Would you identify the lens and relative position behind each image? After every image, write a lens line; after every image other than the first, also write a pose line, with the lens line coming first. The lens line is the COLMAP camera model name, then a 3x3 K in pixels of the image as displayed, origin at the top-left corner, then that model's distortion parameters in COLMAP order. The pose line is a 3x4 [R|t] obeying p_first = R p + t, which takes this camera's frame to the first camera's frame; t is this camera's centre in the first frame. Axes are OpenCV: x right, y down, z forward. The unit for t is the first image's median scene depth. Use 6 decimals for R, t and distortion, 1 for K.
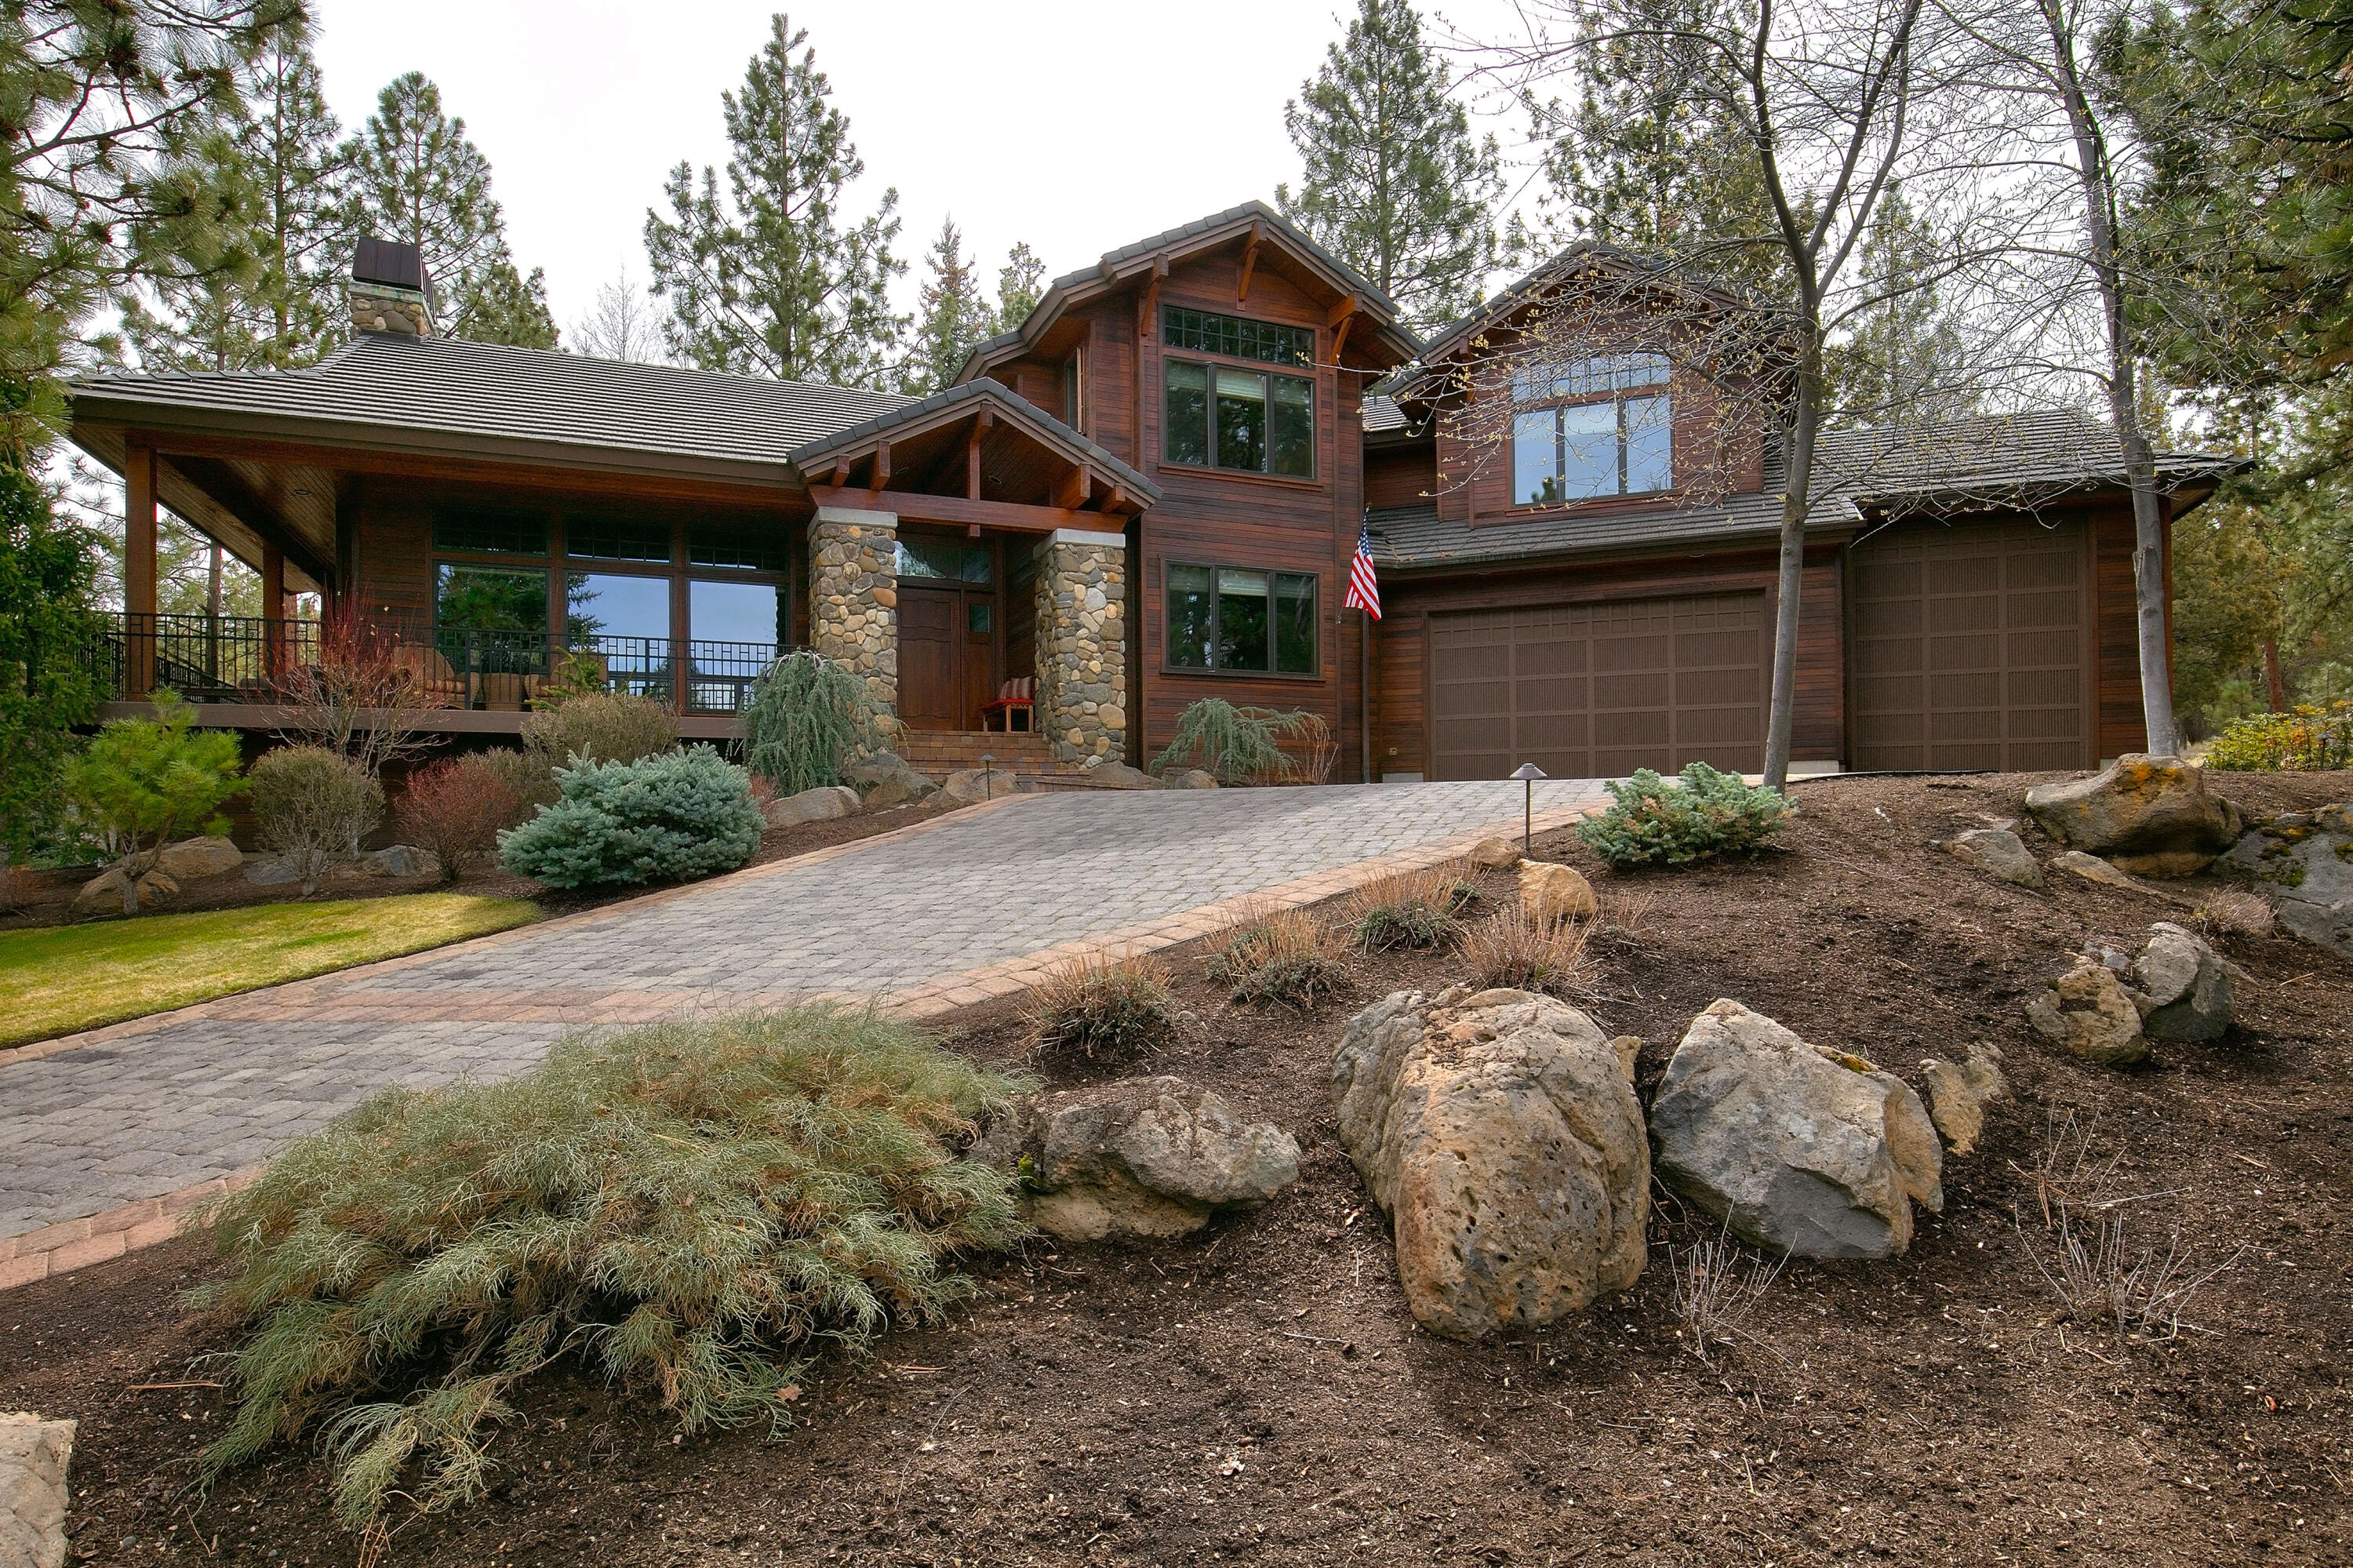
lens RADIAL K [[1424.0, 0, 1189.9], [0, 1424.0, 905.8], [0, 0, 1]] dist [-0.021571, 0.001770]
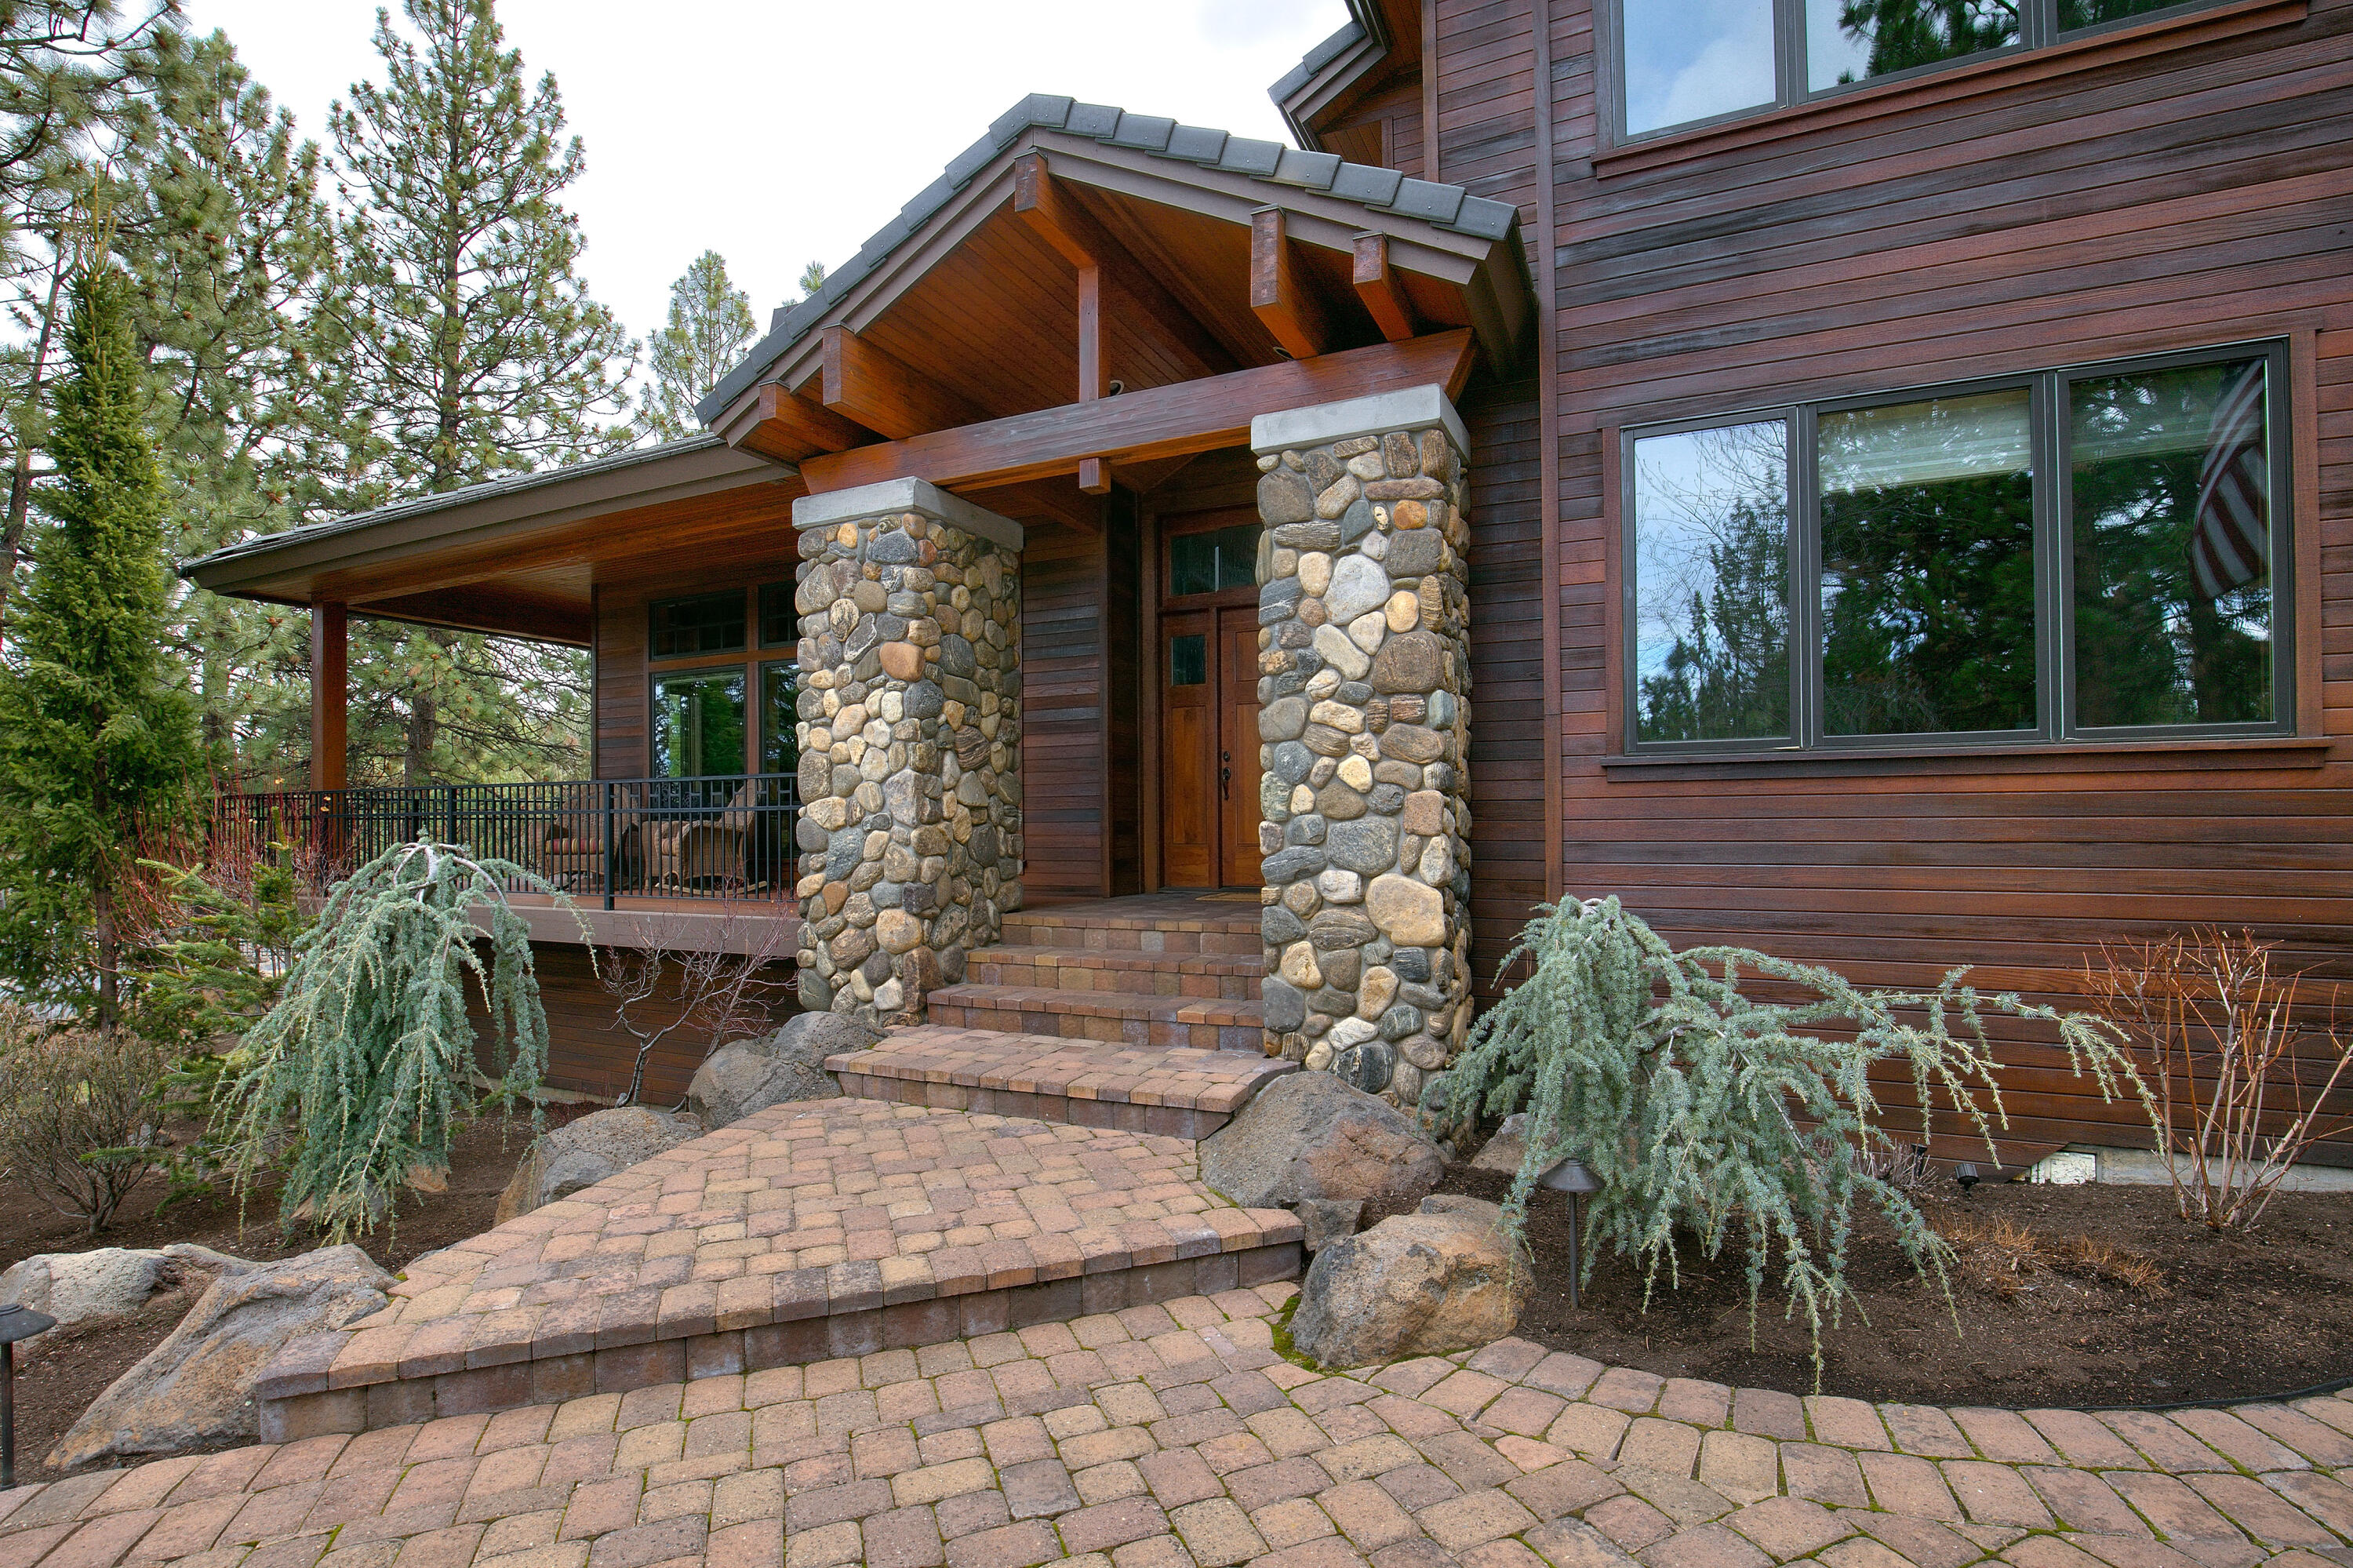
lens RADIAL K [[1085.1, 0, 1180.6], [0, 1085.1, 836.3], [0, 0, 1]] dist [-0.029972, -0.000268]
pose [[0.657712, 0.009973, -0.753203, 0.103609], [-0.019168, 0.999810, -0.003500, -0.139931], [0.753025, 0.016739, 0.657778, 0.734017]]
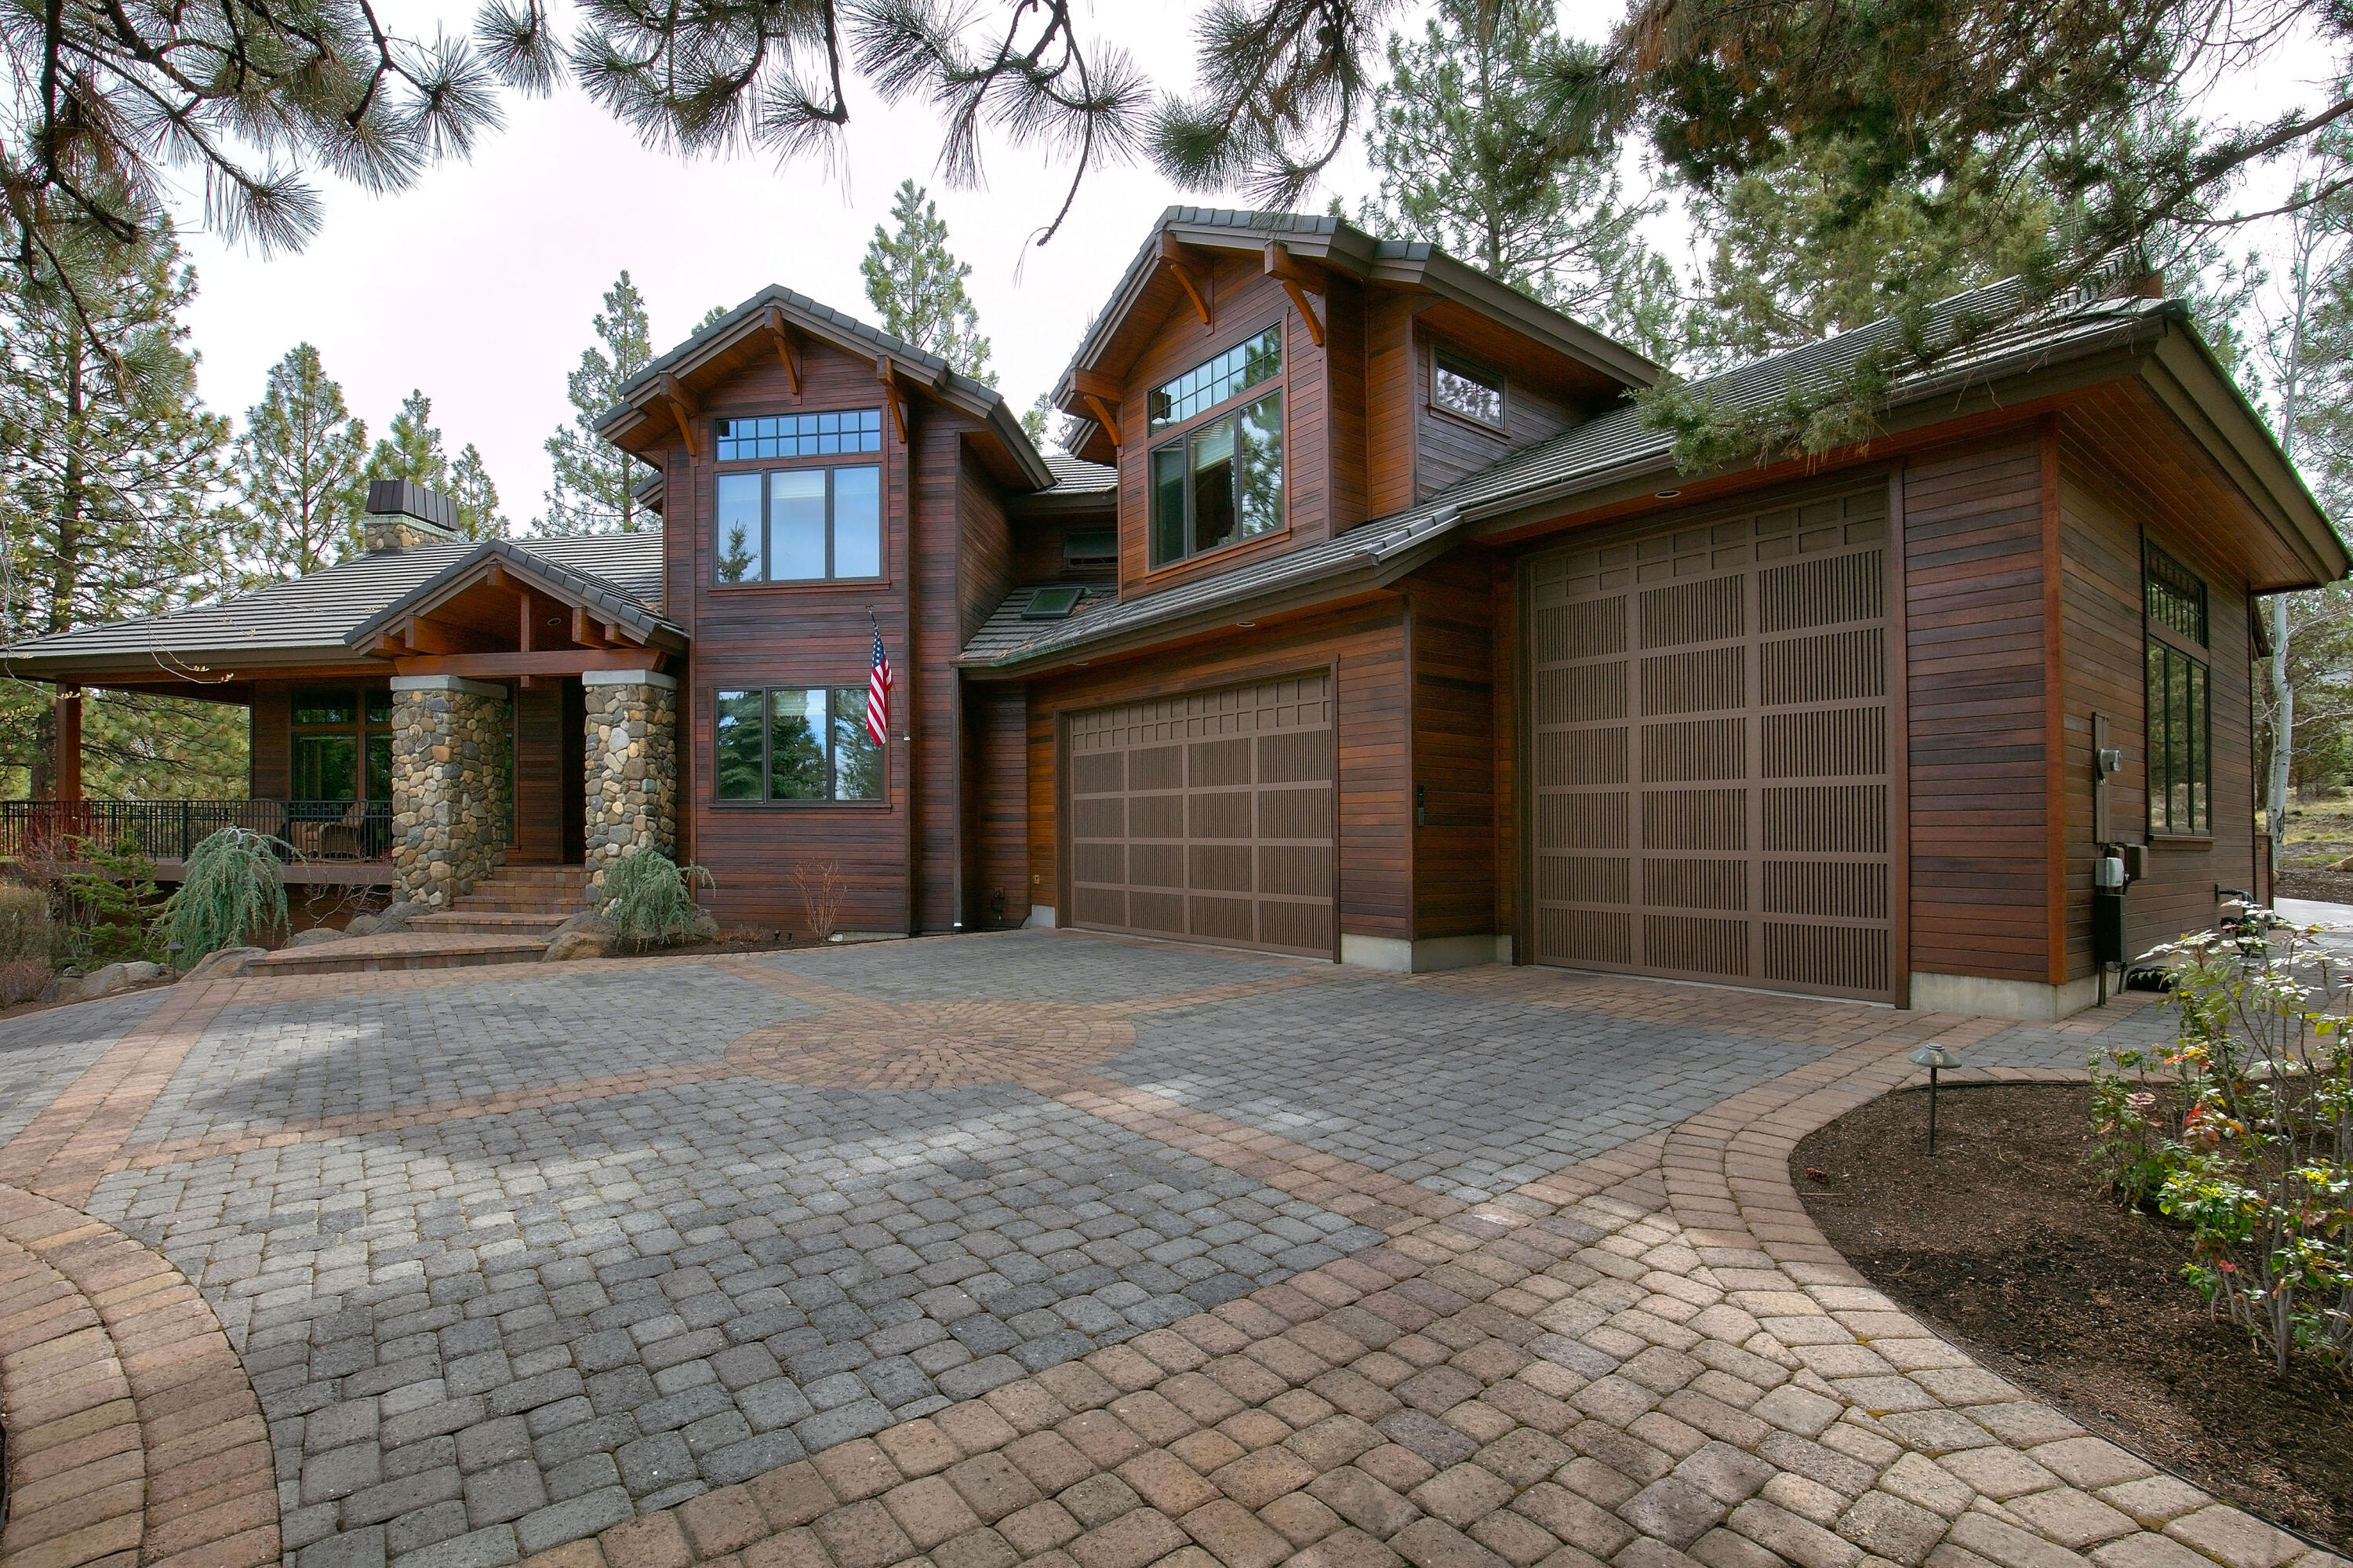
lens RADIAL K [[1214.6, 0, 1149.4], [0, 1214.6, 878.0], [0, 0, 1]] dist [-0.031081, 0.001231]
pose [[0.813249, 0.030399, -0.581121, 0.669970], [-0.030068, 0.999496, 0.010206, -0.129695], [0.581139, 0.009173, 0.813753, 0.499530]]
